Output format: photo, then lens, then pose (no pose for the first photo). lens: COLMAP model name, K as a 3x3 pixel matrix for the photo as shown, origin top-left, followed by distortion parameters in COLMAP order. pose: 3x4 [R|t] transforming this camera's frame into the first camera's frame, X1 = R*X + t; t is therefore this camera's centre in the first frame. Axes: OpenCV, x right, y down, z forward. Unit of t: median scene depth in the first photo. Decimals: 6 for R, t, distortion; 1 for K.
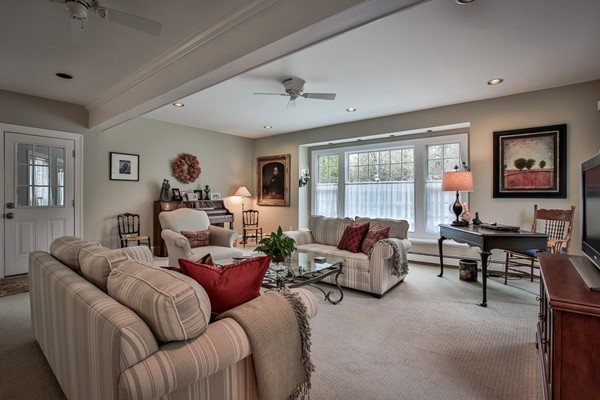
lens RADIAL K [[299.4, 0, 300.0], [0, 299.4, 200.0], [0, 0, 1]] dist [-0.001935, -0.000034]
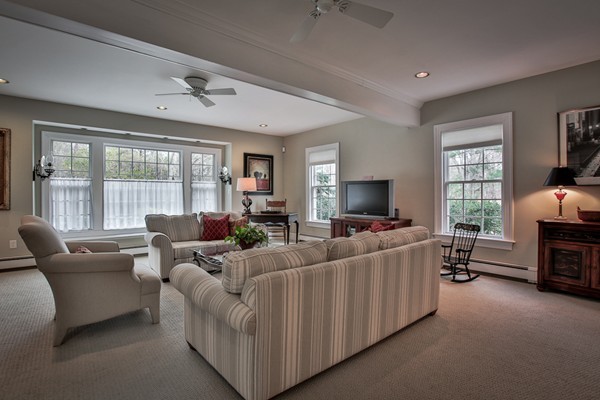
lens RADIAL K [[299.4, 0, 300.0], [0, 299.4, 200.0], [0, 0, 1]] dist [-0.001935, -0.000034]
pose [[0.197289, -0.020150, 0.980138, -0.659347], [0.017957, 0.999695, 0.016937, -0.001338], [-0.980181, 0.014259, 0.197591, 0.320206]]
